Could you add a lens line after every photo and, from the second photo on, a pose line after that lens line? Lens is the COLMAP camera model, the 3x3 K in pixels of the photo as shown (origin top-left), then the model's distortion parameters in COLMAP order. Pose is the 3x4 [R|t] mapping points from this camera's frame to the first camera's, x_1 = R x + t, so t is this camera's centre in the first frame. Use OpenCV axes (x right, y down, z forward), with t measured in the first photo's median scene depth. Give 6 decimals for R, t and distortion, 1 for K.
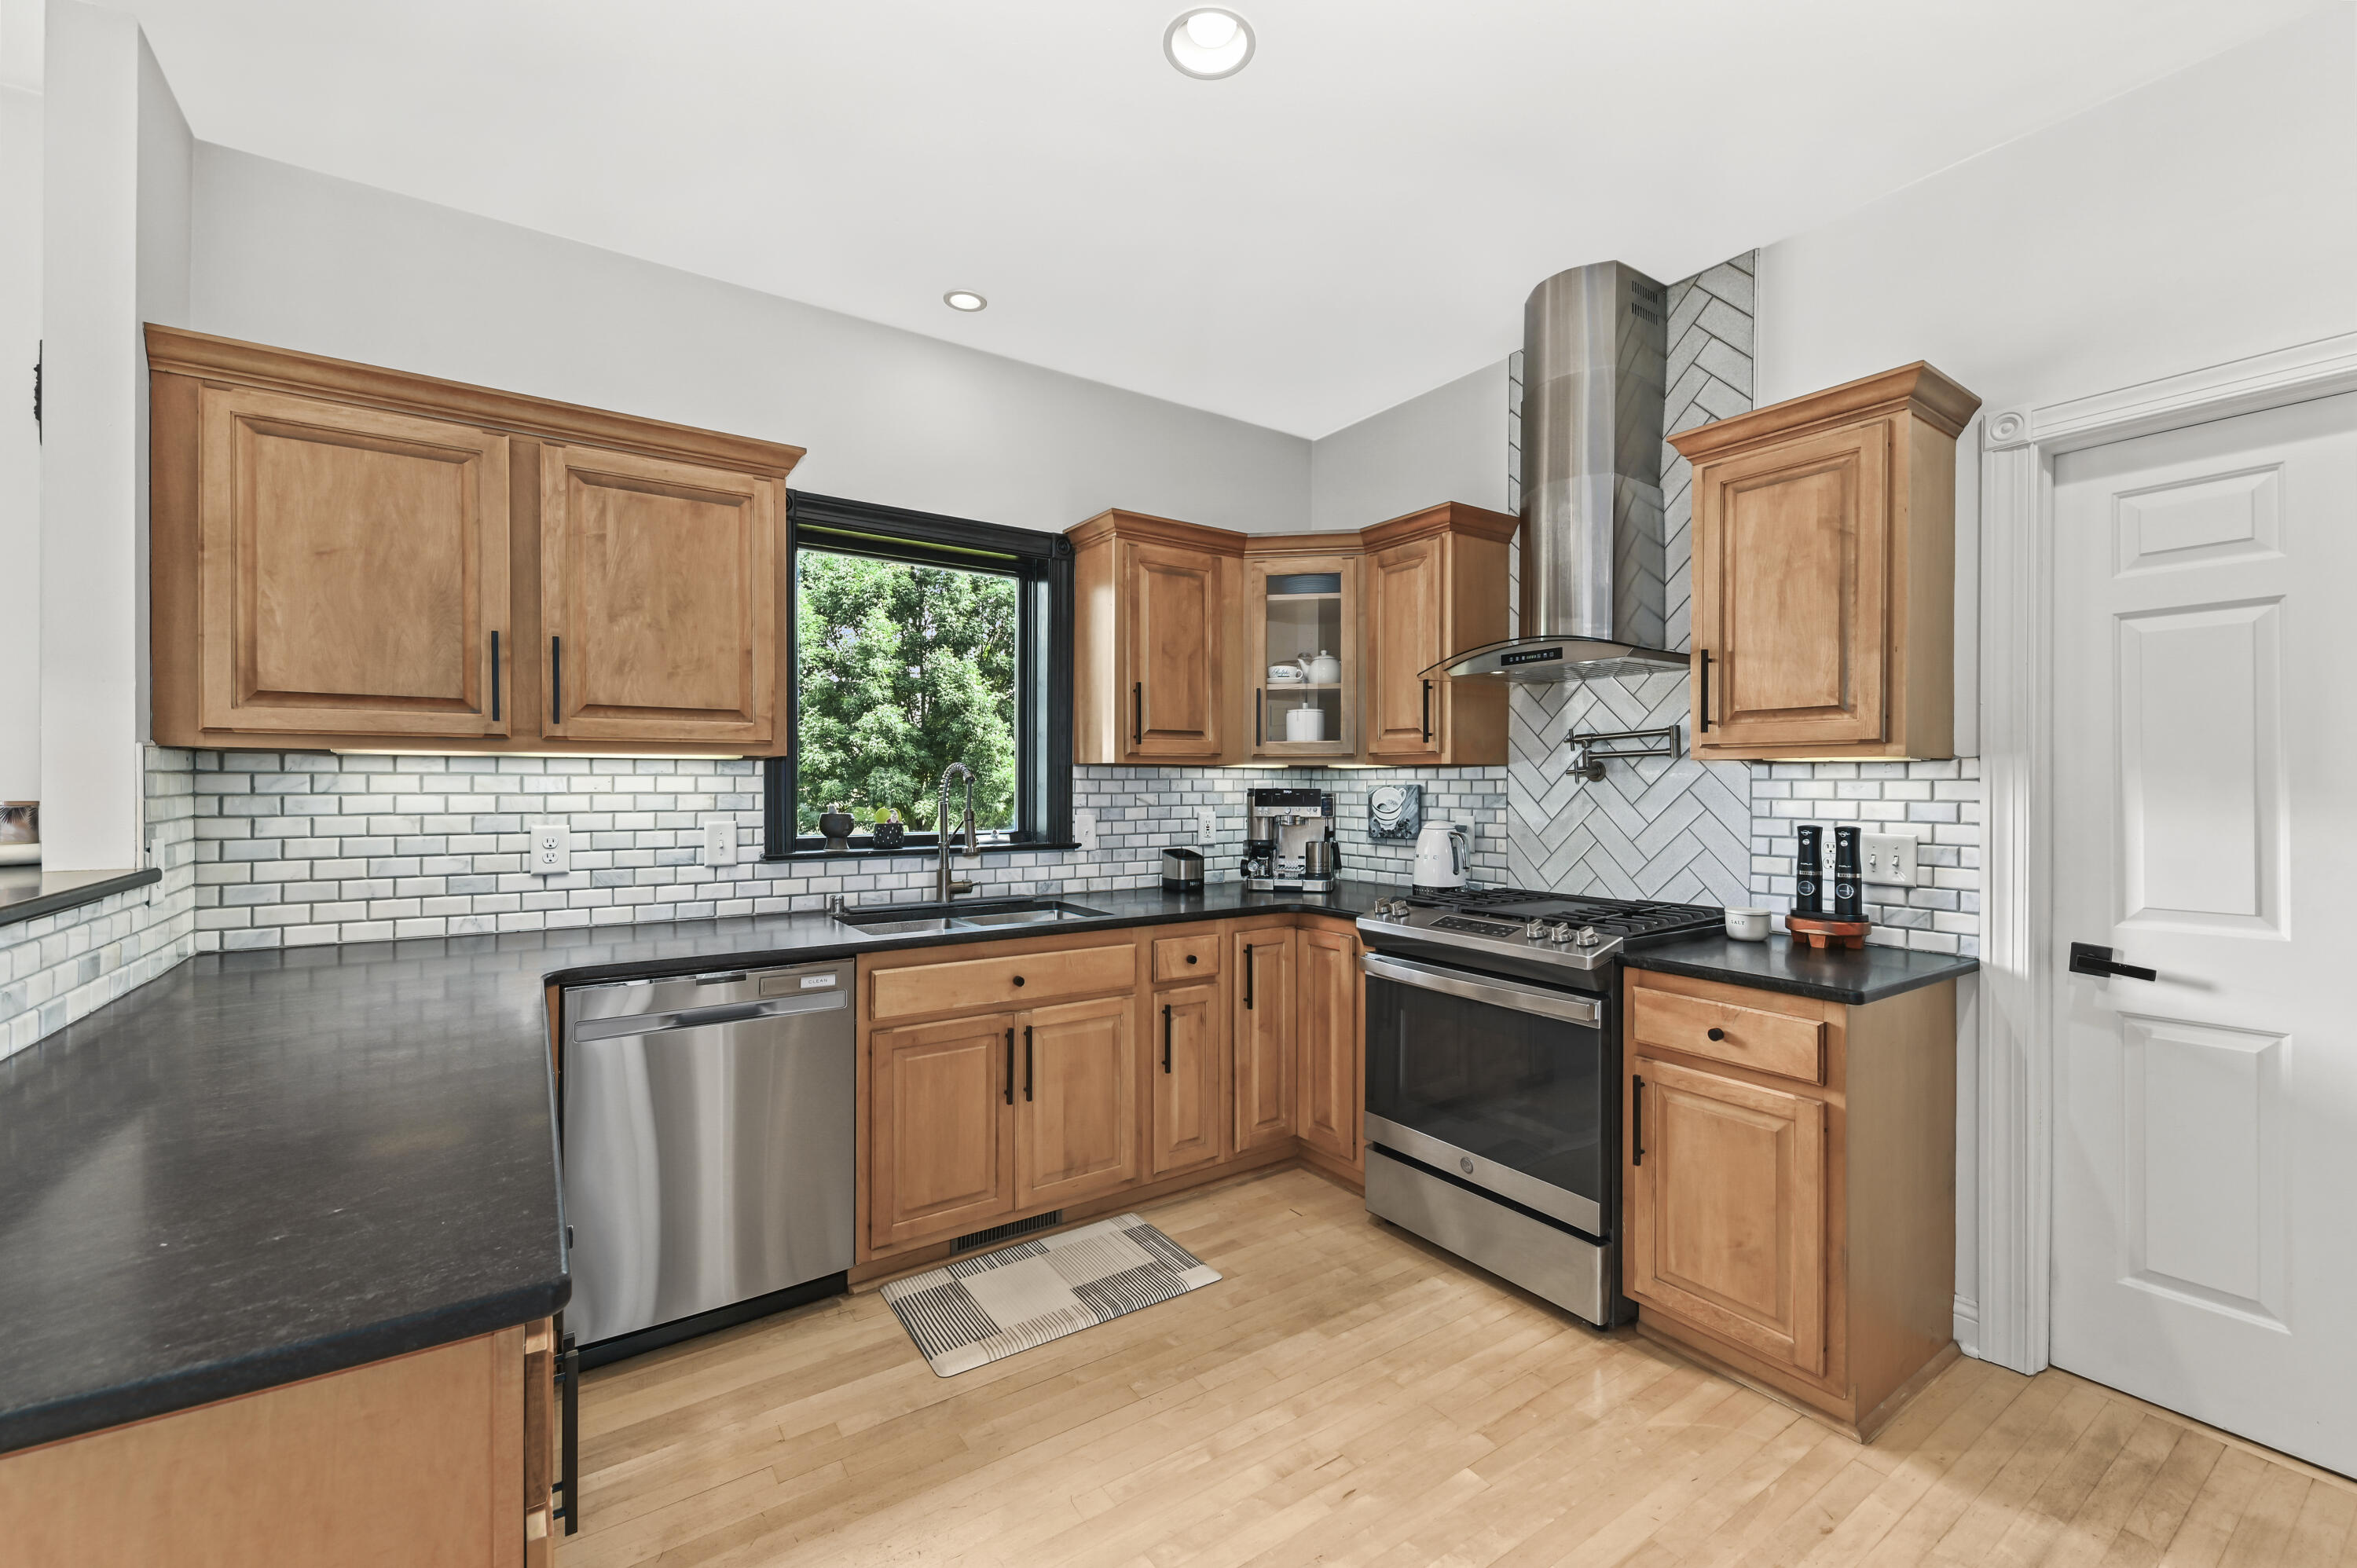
lens RADIAL K [[989.4, 0, 1179.1], [0, 989.4, 790.3], [0, 0, 1]] dist [0.007877, -0.004615]
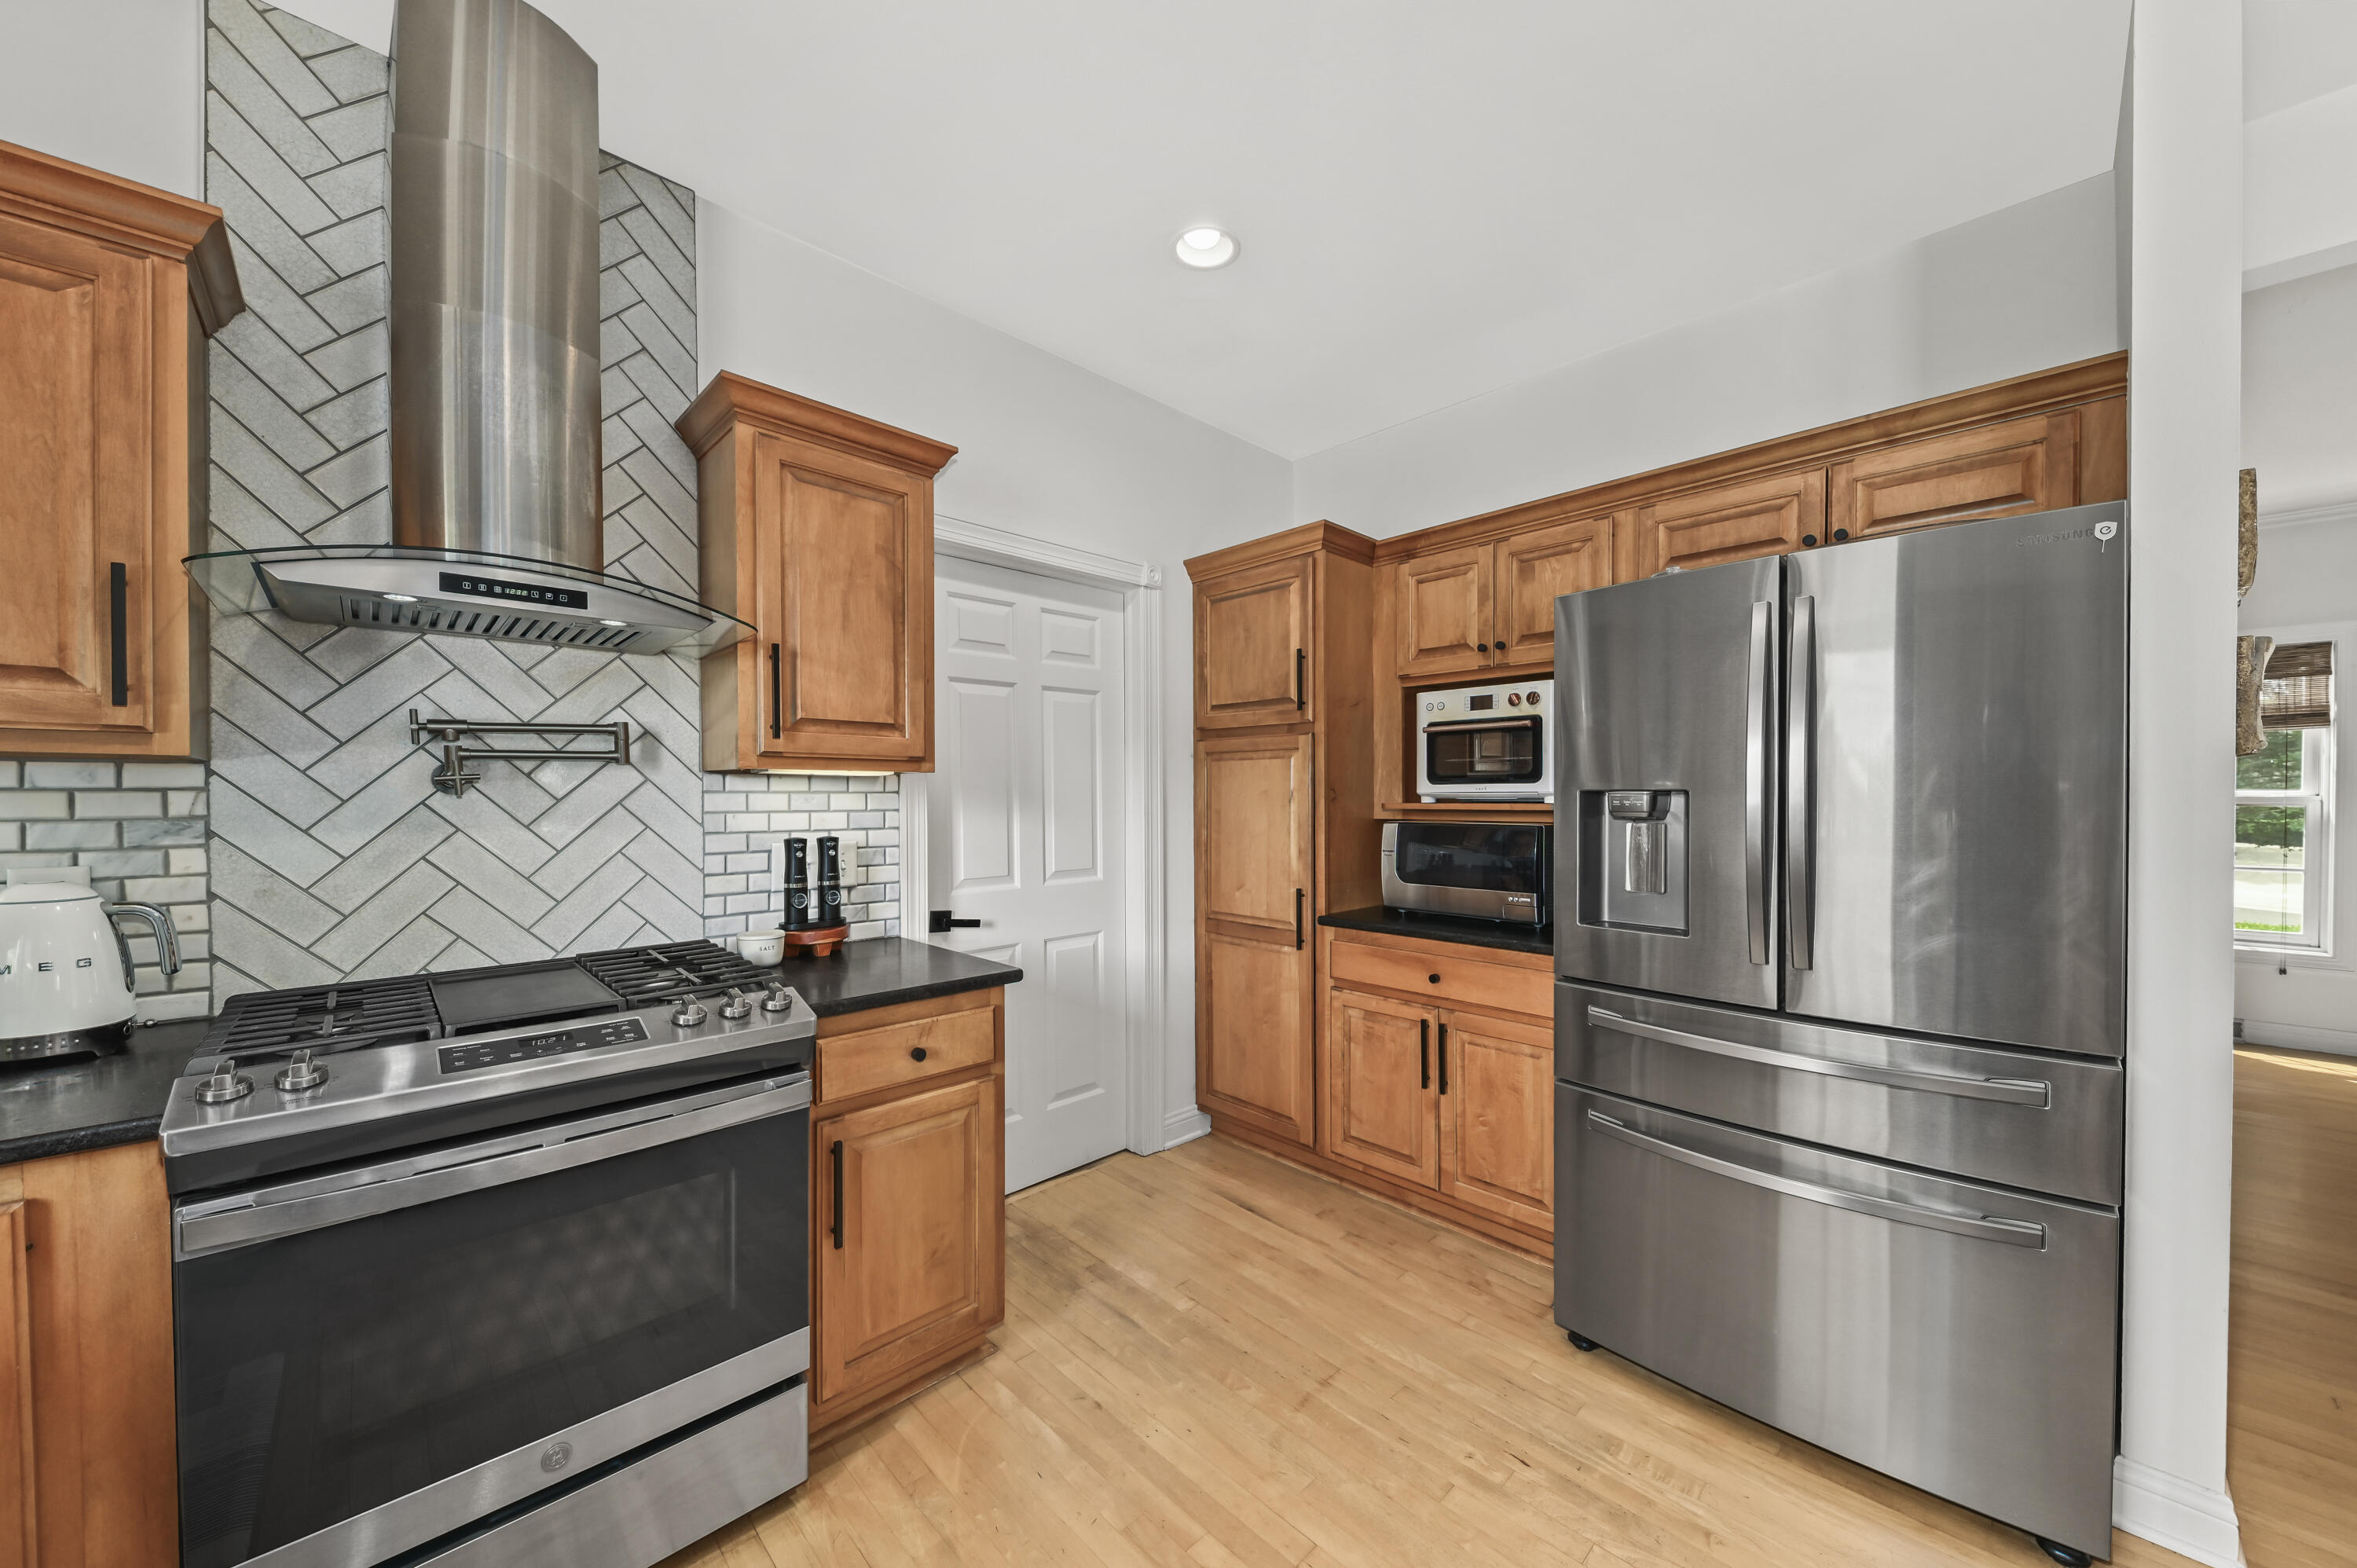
lens RADIAL K [[834.4, 0, 1196.4], [0, 834.4, 808.2], [0, 0, 1]] dist [0.001306, -0.001190]
pose [[-0.188104, -0.019983, 0.981946, -0.256657], [0.004988, 0.999761, 0.021301, -0.010010], [-0.982136, 0.008905, -0.187959, 0.738356]]
